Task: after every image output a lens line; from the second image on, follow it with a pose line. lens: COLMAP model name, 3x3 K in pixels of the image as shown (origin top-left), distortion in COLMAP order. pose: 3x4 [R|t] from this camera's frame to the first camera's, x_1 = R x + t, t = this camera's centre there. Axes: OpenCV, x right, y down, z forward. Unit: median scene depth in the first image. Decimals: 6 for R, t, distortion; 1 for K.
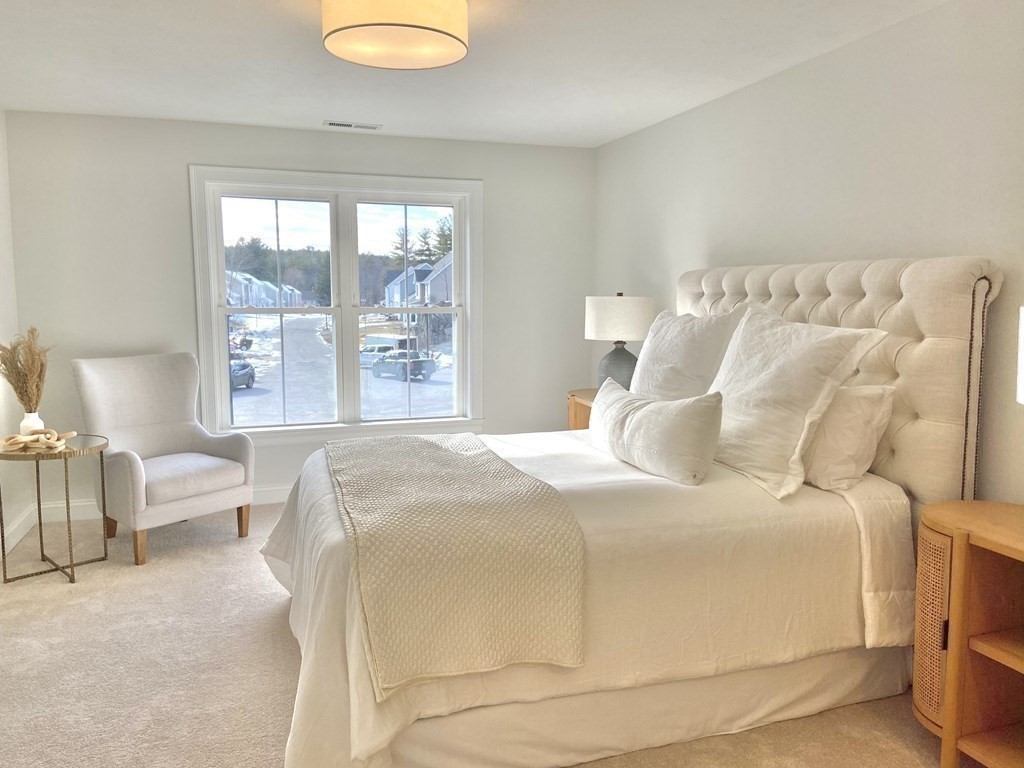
lens RADIAL K [[782.5, 0, 514.6], [0, 782.5, 378.8], [0, 0, 1]] dist [0.026422, -0.007853]
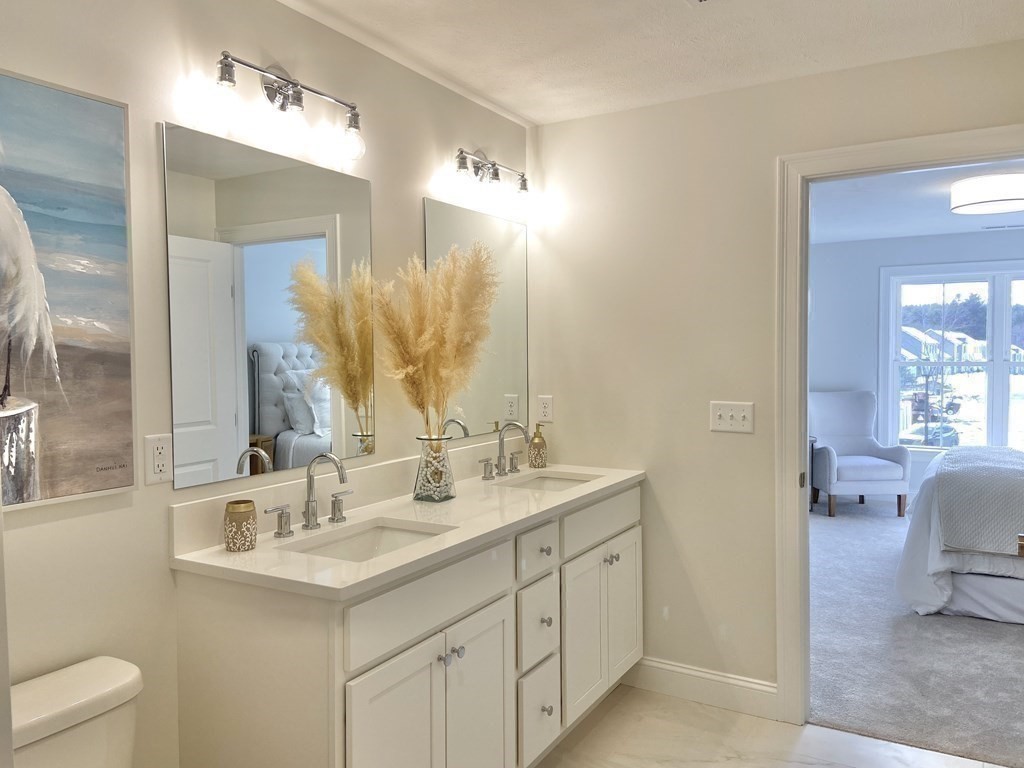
lens RADIAL K [[782.5, 0, 513.2], [0, 782.5, 380.2], [0, 0, 1]] dist [0.026422, -0.007853]
pose [[0.665887, 0.019208, -0.745806, 0.248369], [-0.075910, 0.996225, -0.042117, 0.060748], [0.742181, 0.084659, 0.664831, -0.502669]]
